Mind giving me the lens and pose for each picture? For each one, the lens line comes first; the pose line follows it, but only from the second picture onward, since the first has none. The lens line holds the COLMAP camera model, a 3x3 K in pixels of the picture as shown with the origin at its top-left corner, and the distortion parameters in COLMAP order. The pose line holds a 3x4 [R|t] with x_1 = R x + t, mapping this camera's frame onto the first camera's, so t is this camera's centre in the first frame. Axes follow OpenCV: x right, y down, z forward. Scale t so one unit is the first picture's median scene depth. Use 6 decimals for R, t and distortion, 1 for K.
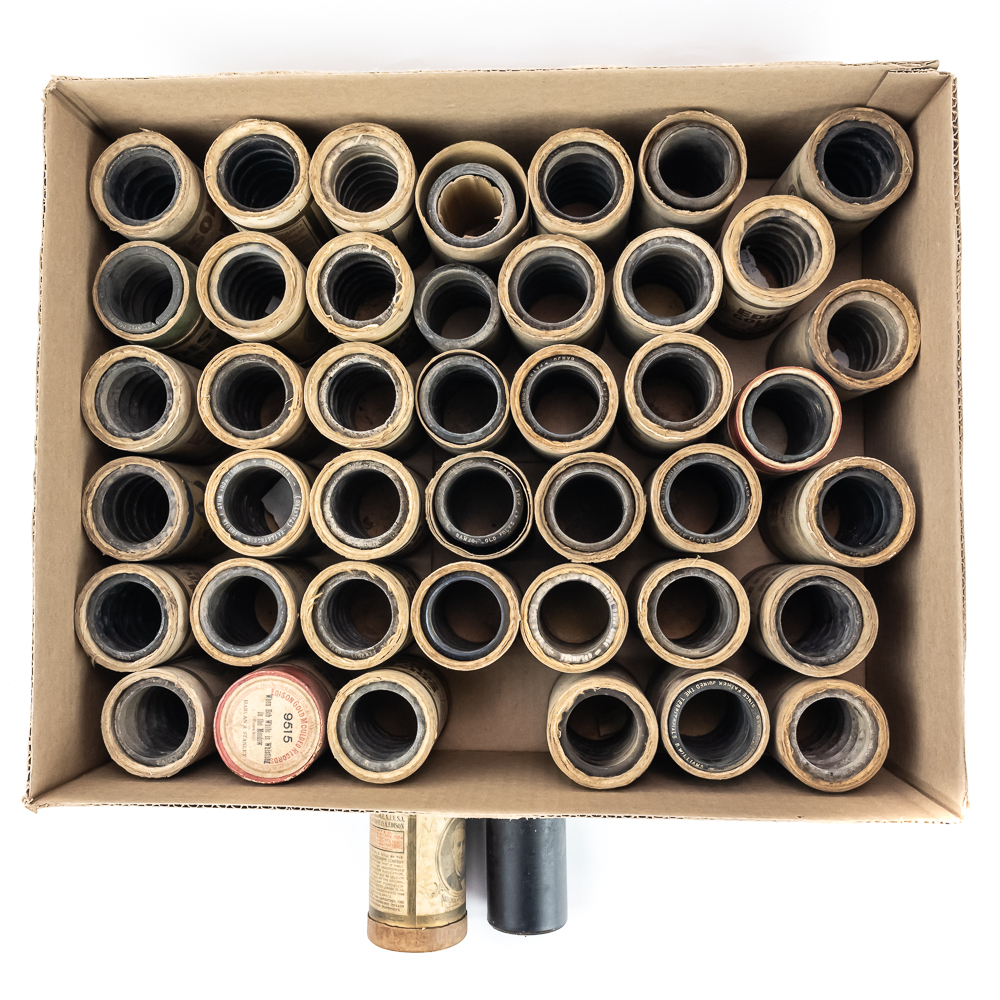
lens RADIAL K [[1062.7, 0, 500.0], [0, 1062.7, 500.0], [0, 0, 1]] dist [-0.040909, 0.041066]
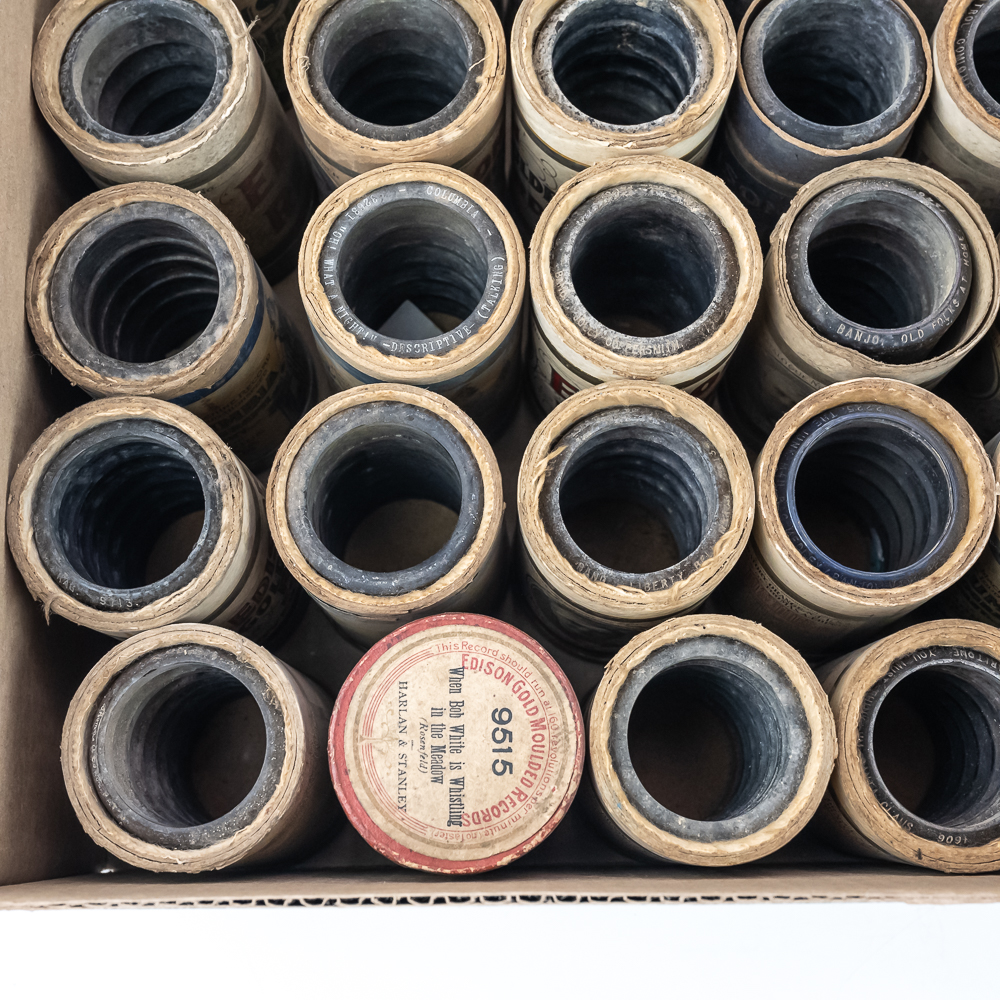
lens RADIAL K [[1570.6, 0, 503.1], [0, 1570.6, 473.4], [0, 0, 1]] dist [-0.007794, 0.050610]
pose [[0.998899, -0.011897, 0.045388, -0.222578], [0.019703, 0.984259, -0.175628, 0.214939], [-0.042584, 0.176328, 0.983410, 0.333694]]
